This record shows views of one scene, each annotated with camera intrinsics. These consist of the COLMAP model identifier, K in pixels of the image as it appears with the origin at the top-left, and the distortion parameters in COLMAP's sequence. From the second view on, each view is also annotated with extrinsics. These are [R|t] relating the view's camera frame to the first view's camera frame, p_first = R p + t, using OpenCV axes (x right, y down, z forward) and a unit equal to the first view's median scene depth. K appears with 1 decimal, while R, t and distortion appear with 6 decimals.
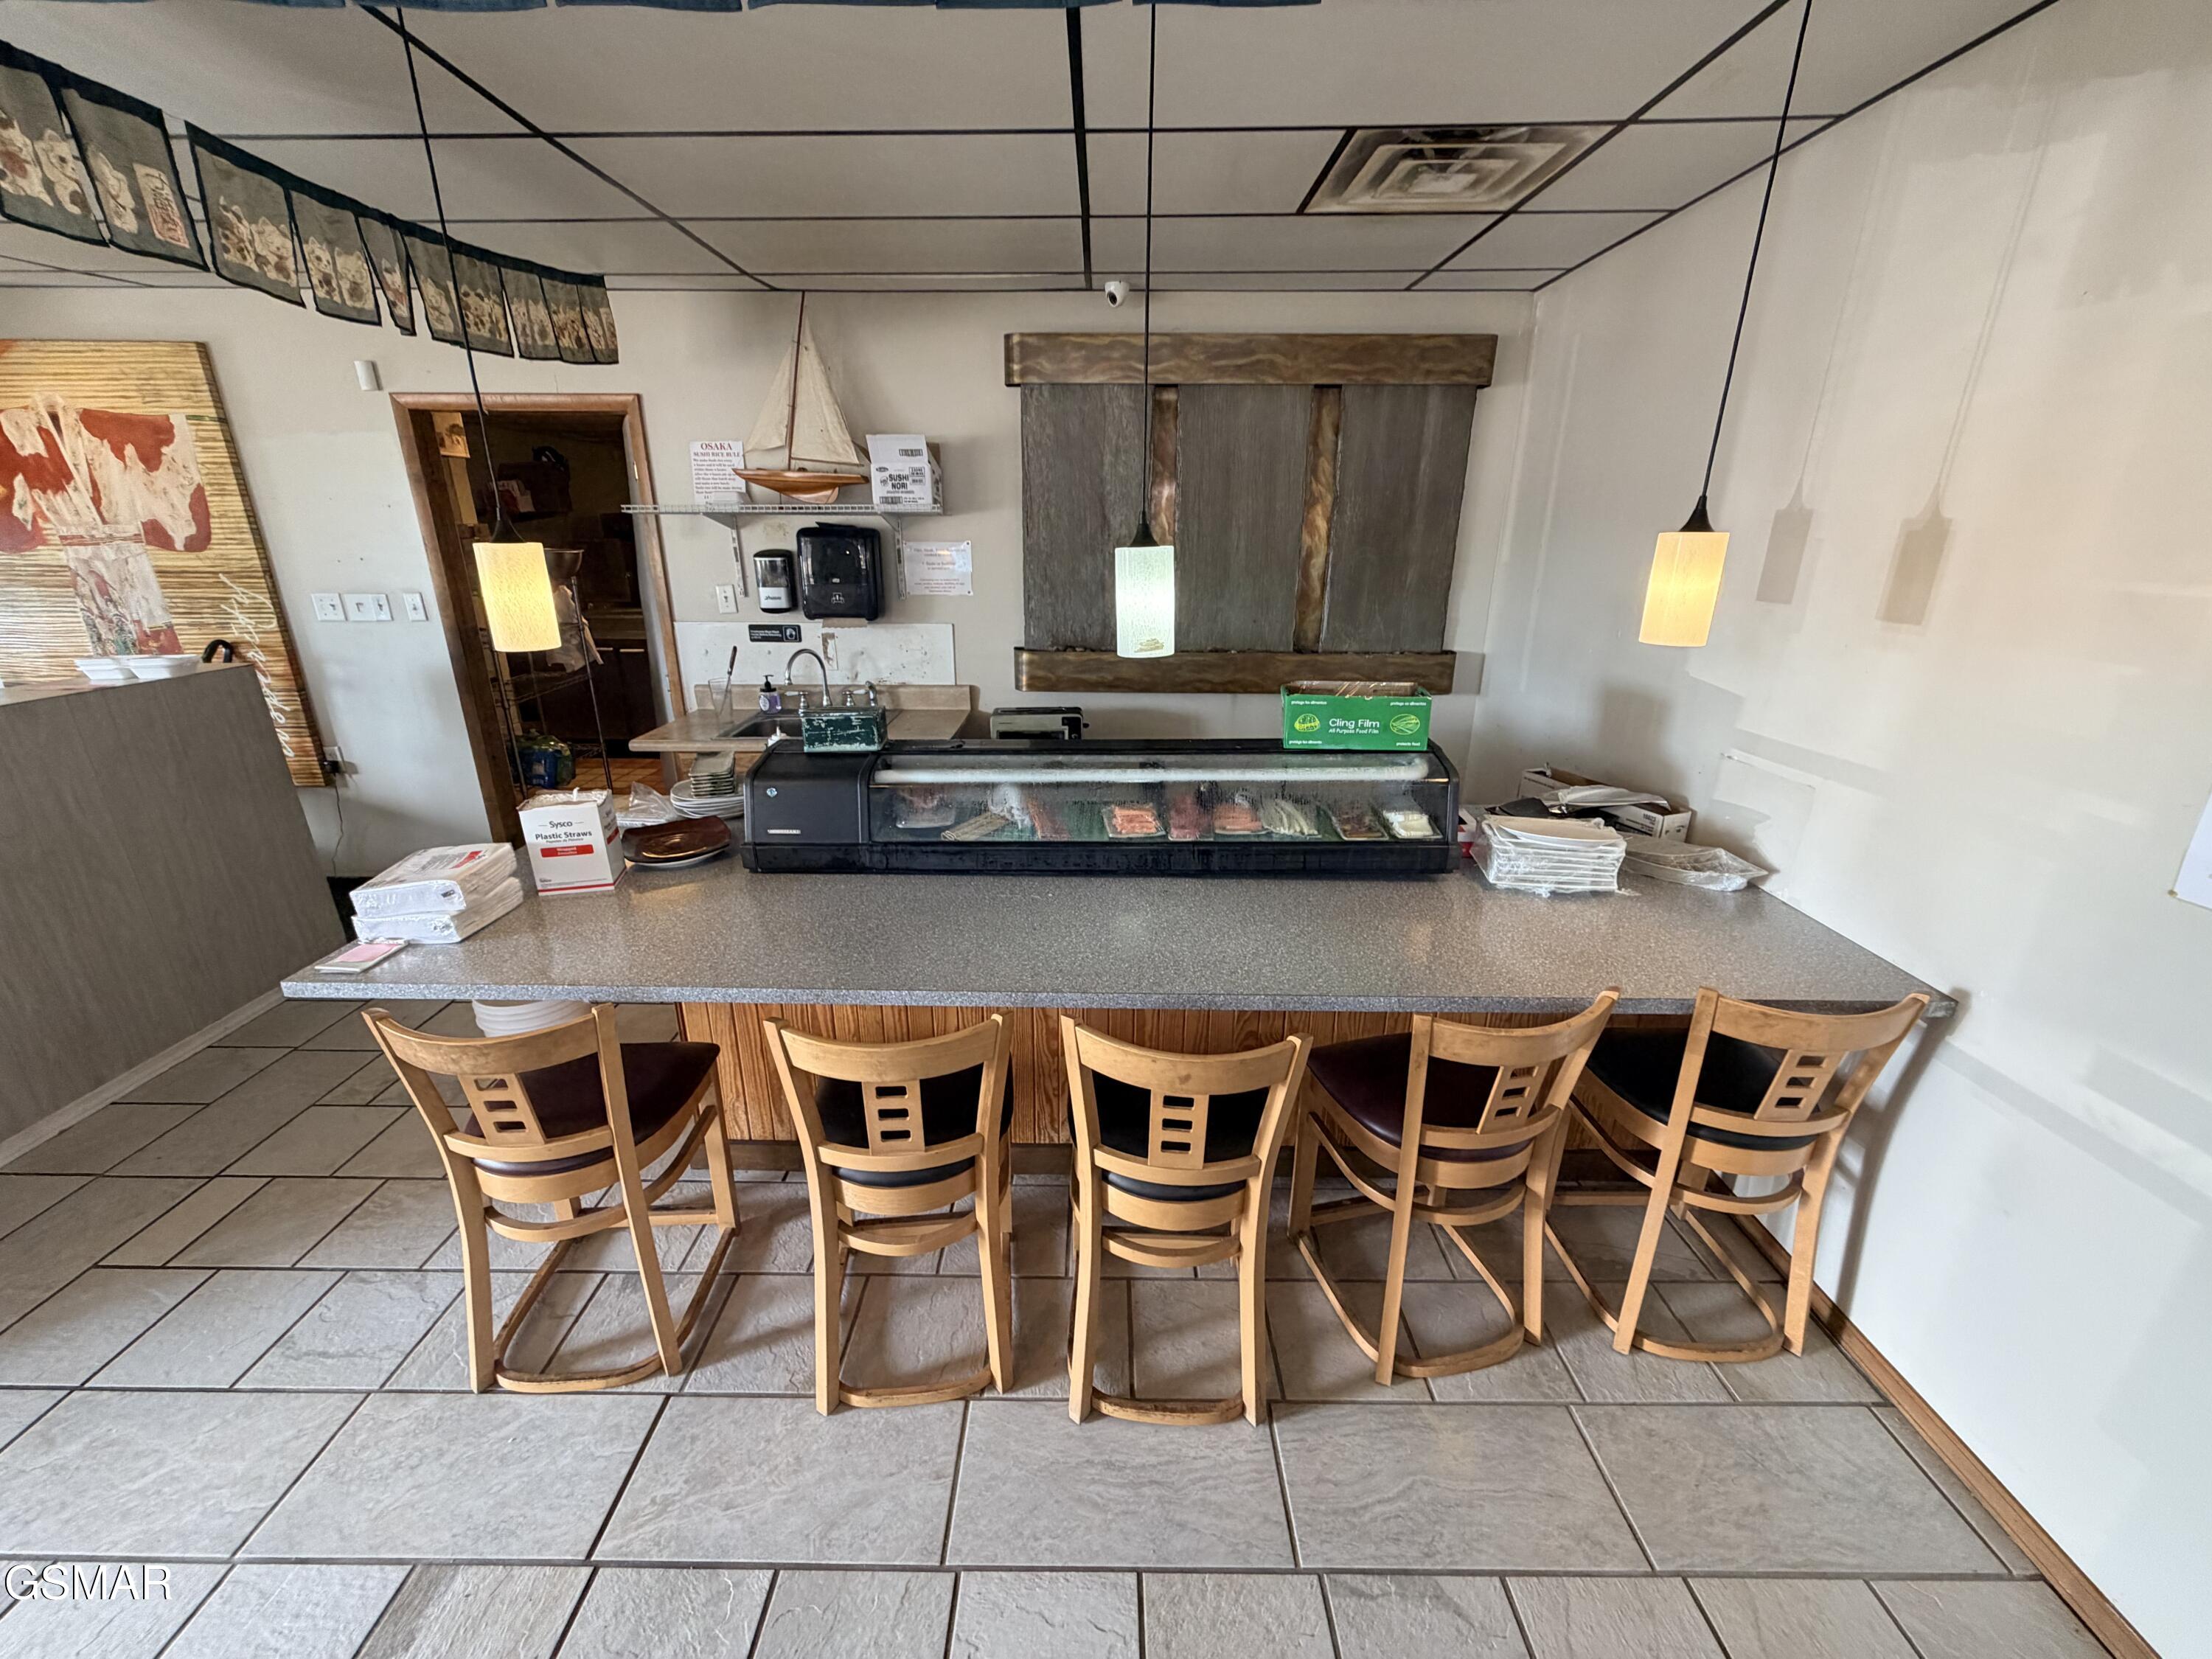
lens RADIAL K [[878.9, 0, 1101.1], [0, 878.9, 817.1], [0, 0, 1]] dist [0.001825, -0.000322]
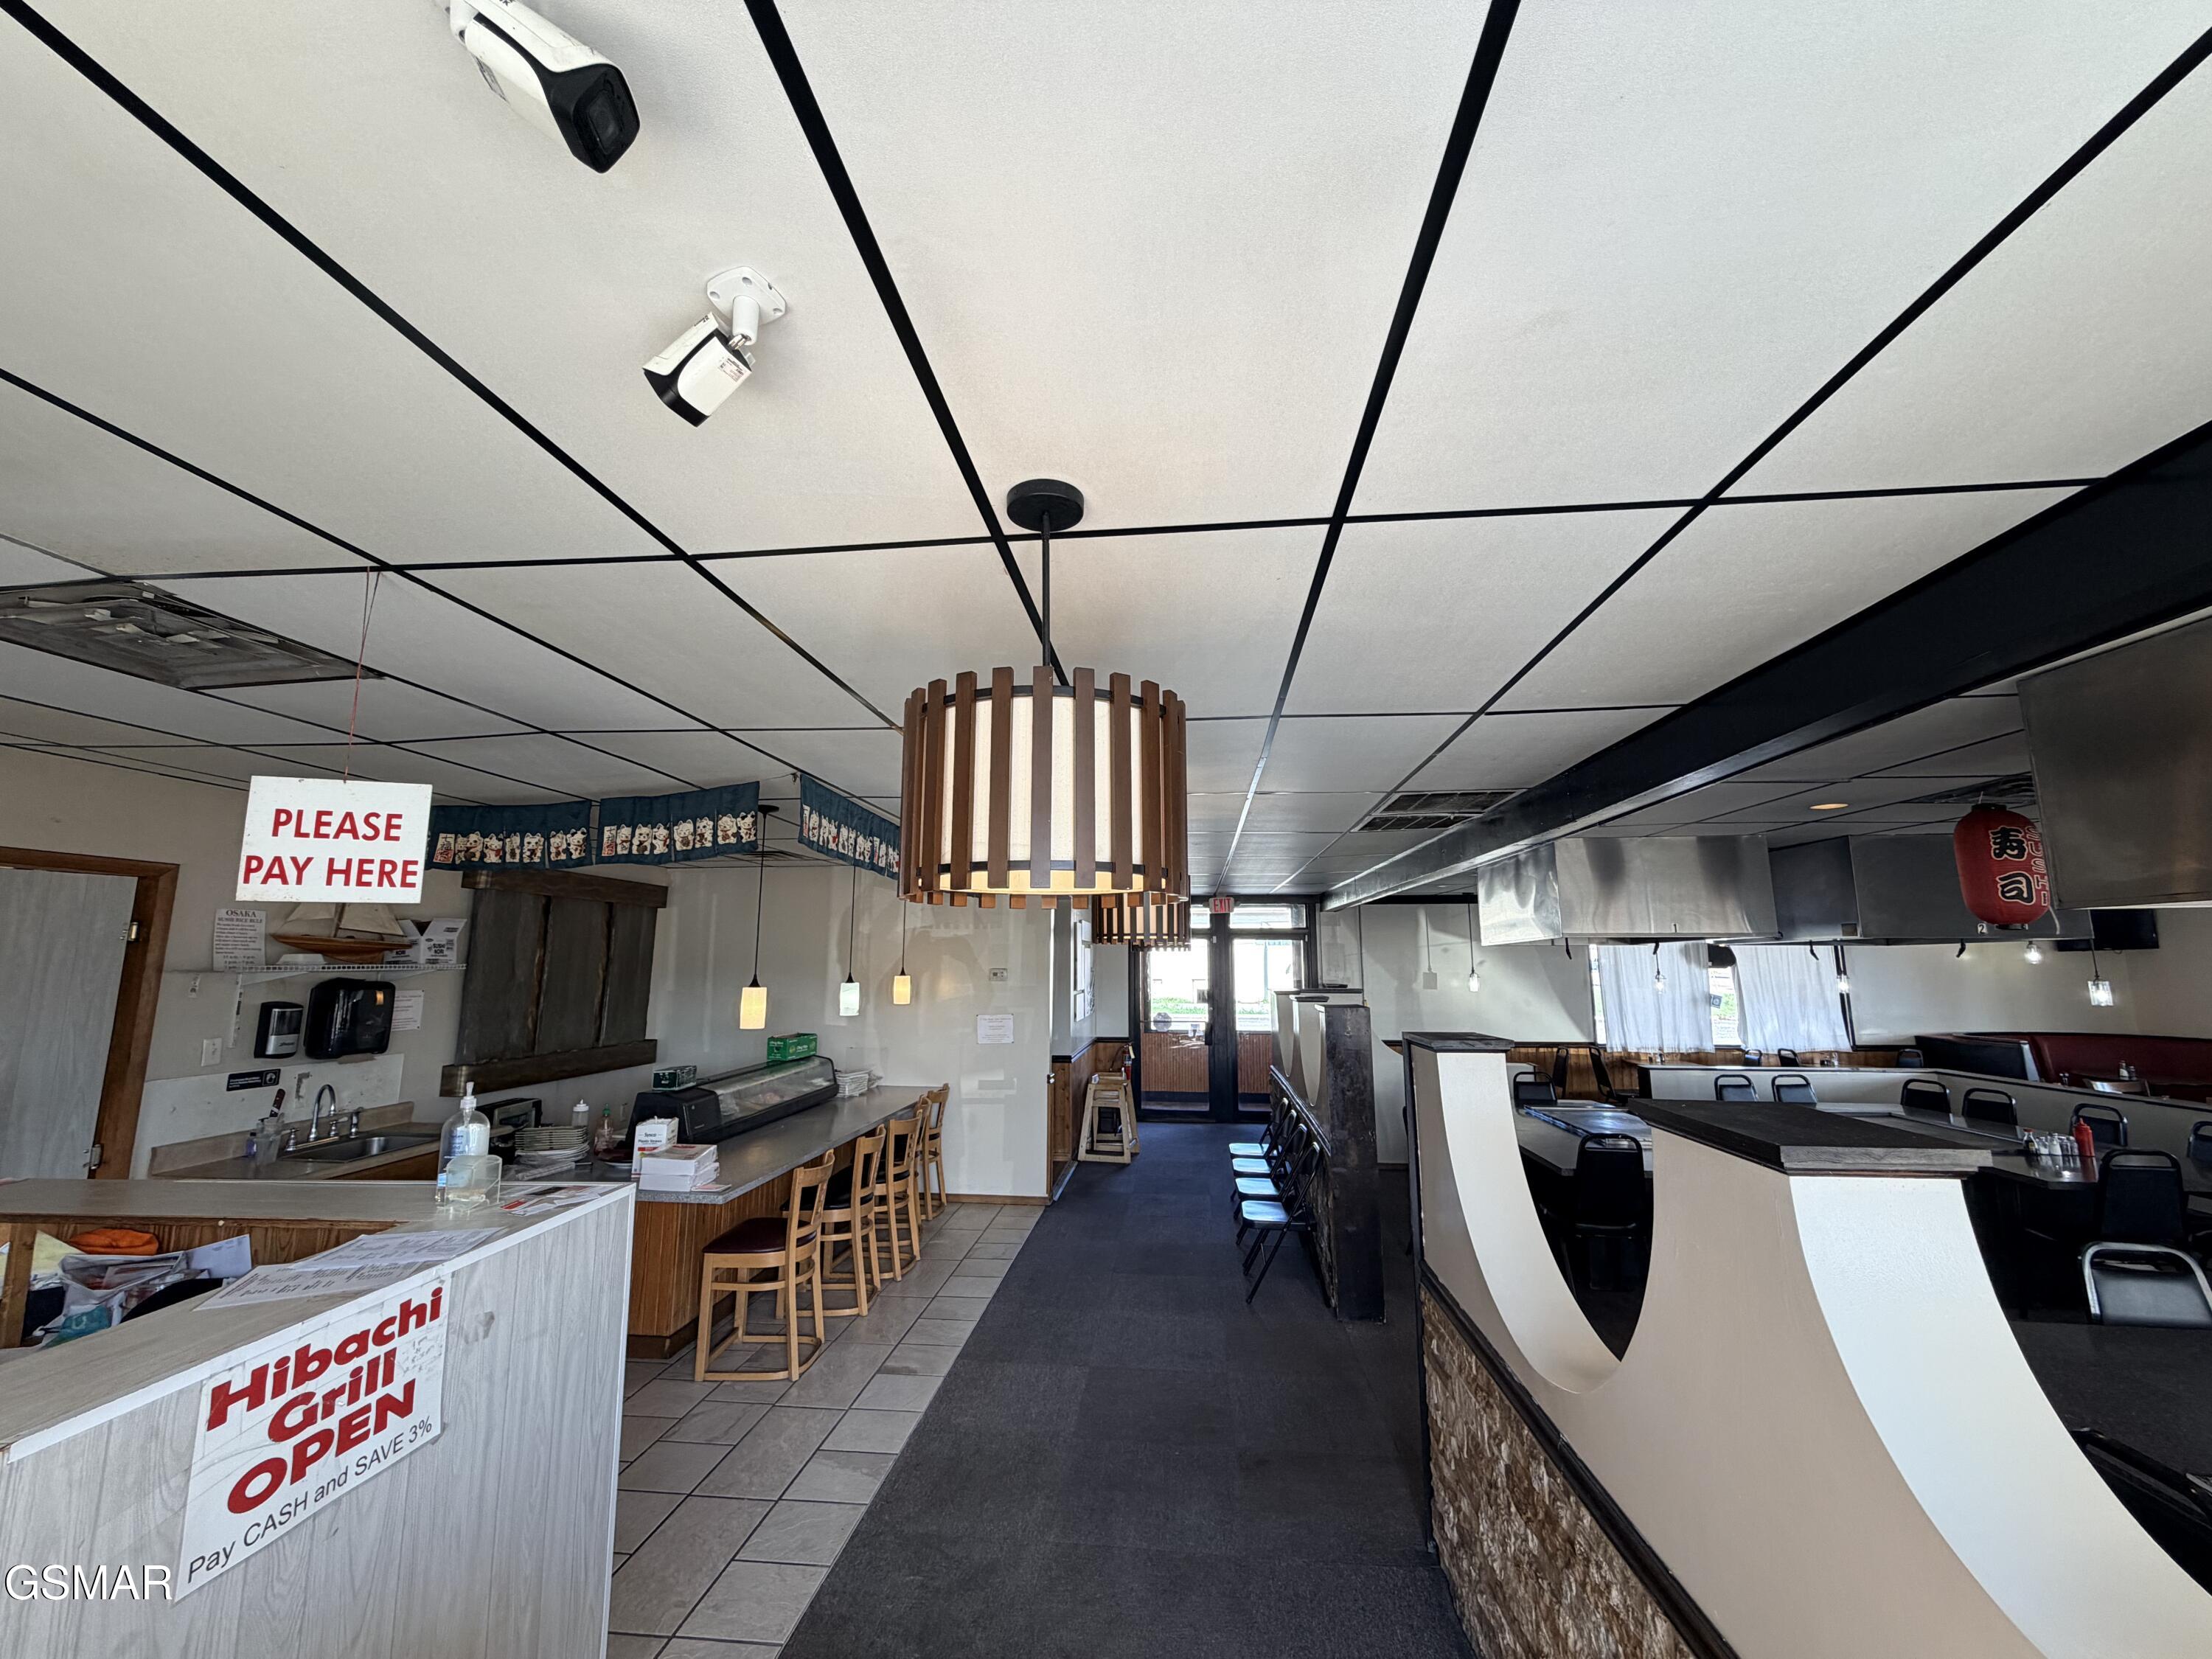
lens RADIAL K [[878.9, 0, 1102.4], [0, 878.9, 826.5], [0, 0, 1]] dist [0.001825, -0.000322]
pose [[0.094180, 0.148655, 0.984394, -1.411087], [0.302496, 0.937767, -0.170555, -0.005266], [-0.948486, 0.313838, 0.043352, -0.114502]]
